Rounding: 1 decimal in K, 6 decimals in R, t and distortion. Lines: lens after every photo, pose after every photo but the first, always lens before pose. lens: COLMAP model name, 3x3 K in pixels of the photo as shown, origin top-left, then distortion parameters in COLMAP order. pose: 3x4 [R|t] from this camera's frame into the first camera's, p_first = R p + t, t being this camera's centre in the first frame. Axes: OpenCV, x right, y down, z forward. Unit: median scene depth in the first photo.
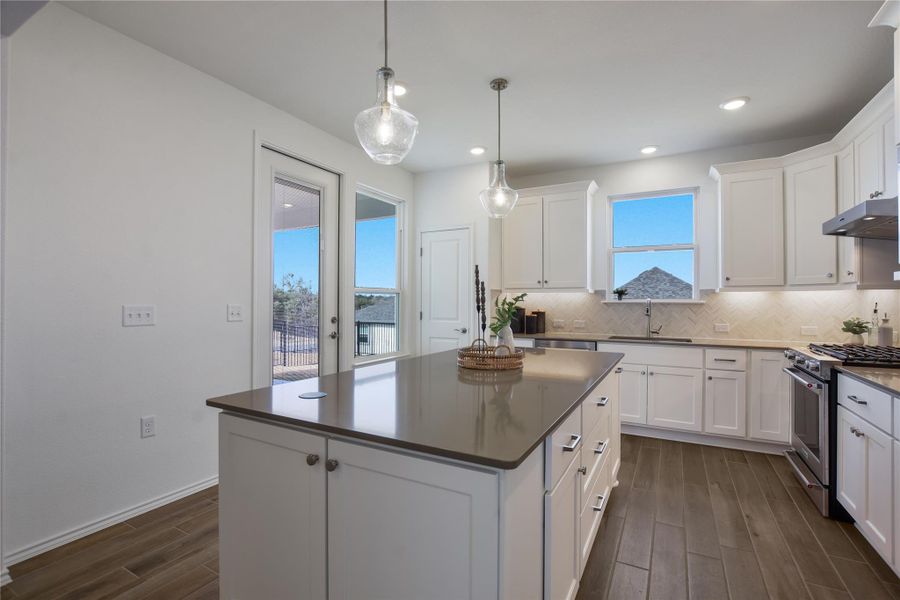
lens RADIAL K [[416.8, 0, 450.0], [0, 416.8, 300.0], [0, 0, 1]] dist [-0.017201, 0.000074]
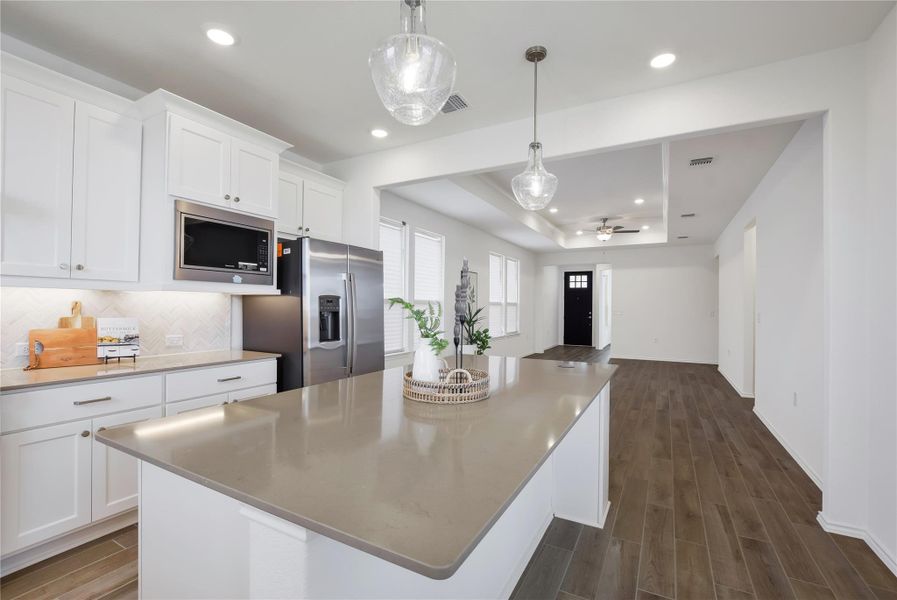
lens RADIAL K [[396.0, 0, 447.3], [0, 396.0, 303.1], [0, 0, 1]] dist [-0.023086, 0.000076]
pose [[-0.999884, -0.011807, 0.009631, 0.064991], [-0.011939, 0.999834, -0.013733, 0.000647], [-0.009468, -0.013847, -0.999859, 1.264048]]
